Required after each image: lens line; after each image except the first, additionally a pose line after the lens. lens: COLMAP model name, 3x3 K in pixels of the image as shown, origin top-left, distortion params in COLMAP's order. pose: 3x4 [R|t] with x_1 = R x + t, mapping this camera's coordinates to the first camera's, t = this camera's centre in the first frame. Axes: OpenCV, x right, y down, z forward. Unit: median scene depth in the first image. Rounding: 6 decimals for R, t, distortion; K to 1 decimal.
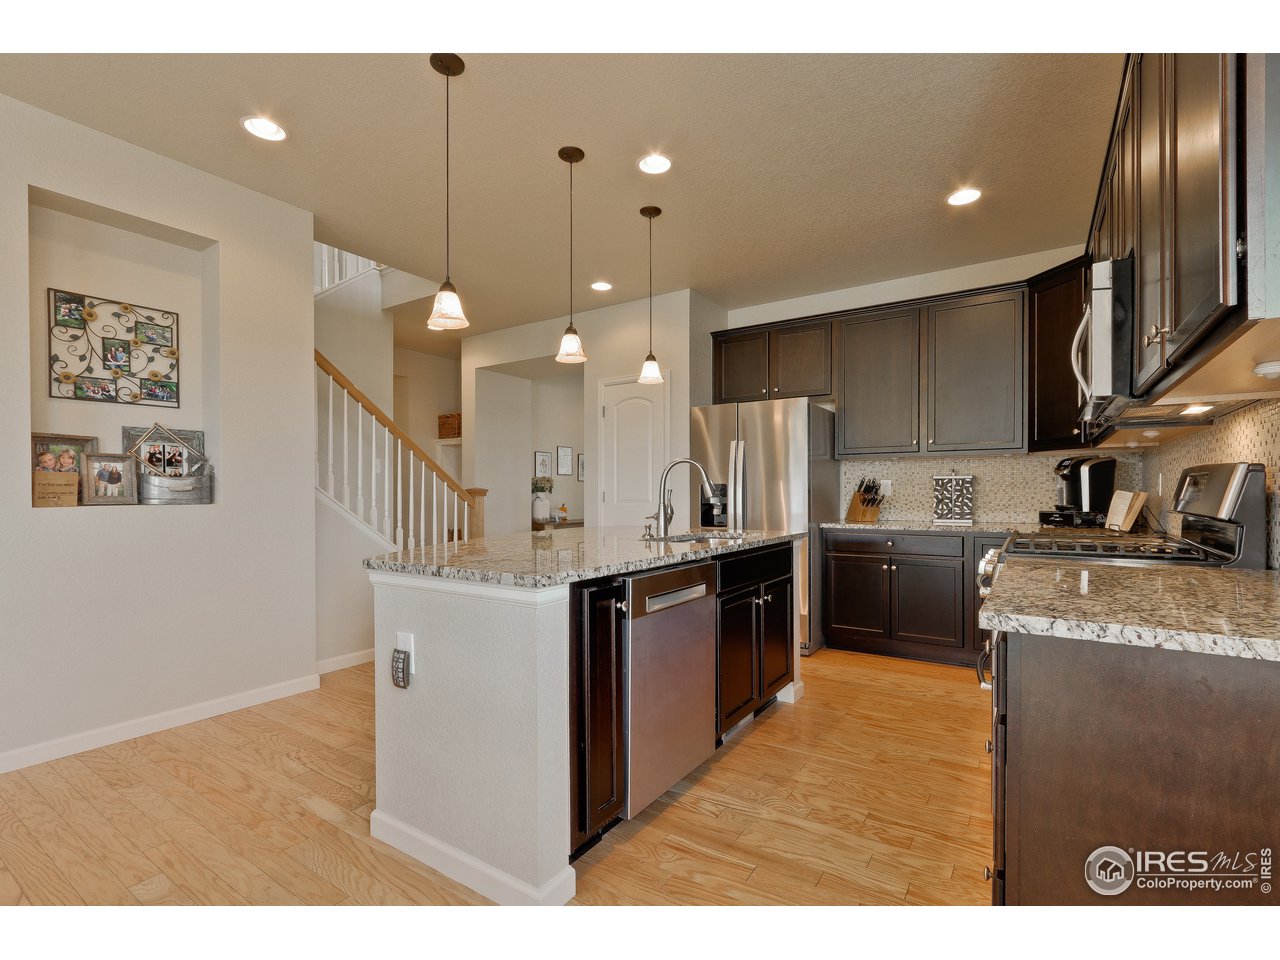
lens RADIAL K [[592.0, 0, 631.8], [0, 592.0, 490.1], [0, 0, 1]] dist [-0.004146, 0.000116]
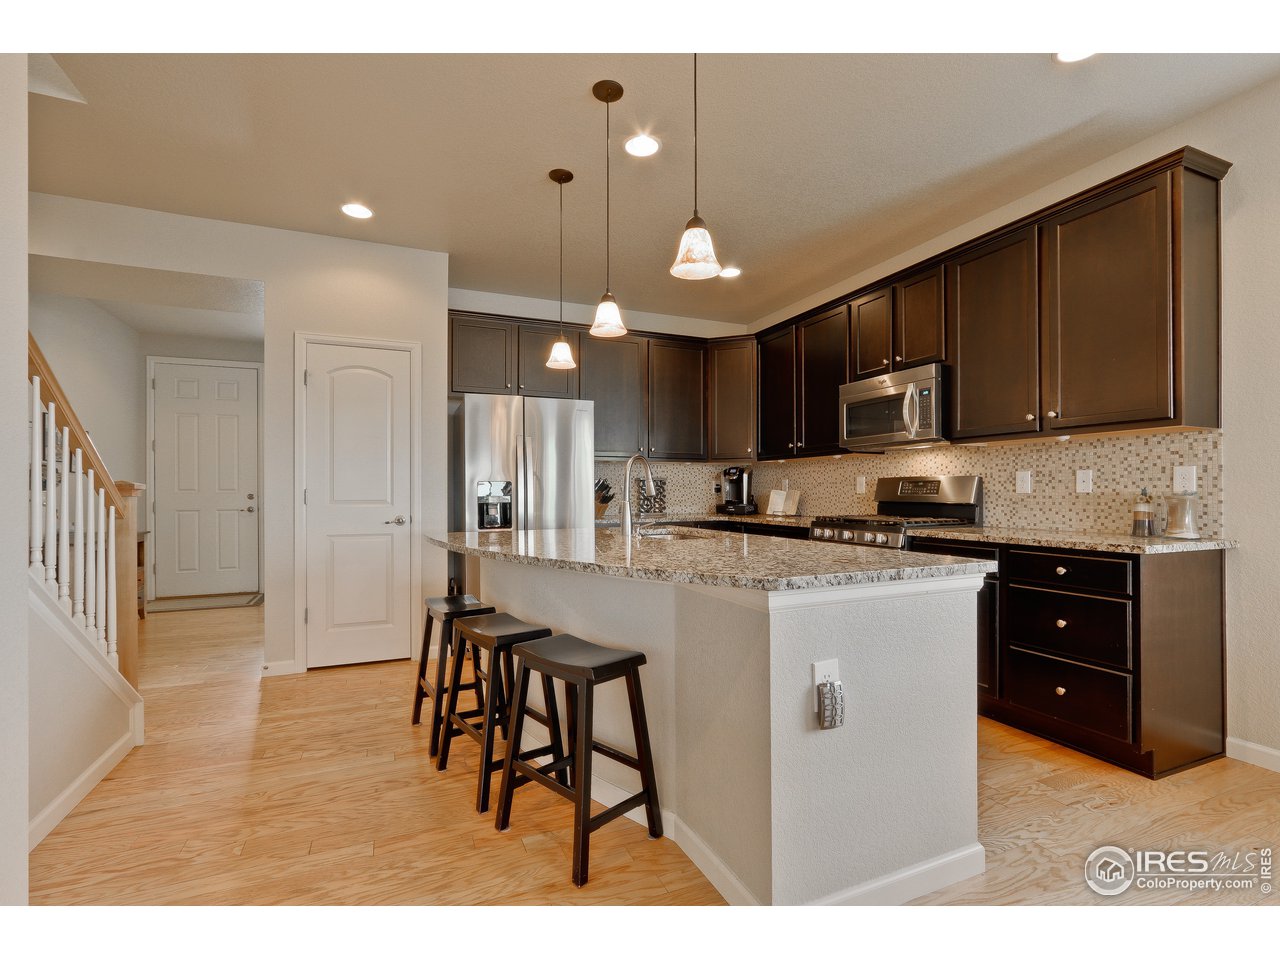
lens RADIAL K [[592.0, 0, 631.8], [0, 592.0, 484.5], [0, 0, 1]] dist [-0.004146, 0.000116]
pose [[0.545558, 0.011639, 0.837992, -0.585838], [-0.002574, 0.999922, -0.012212, 0.005721], [-0.838069, 0.004506, 0.545545, 0.380165]]
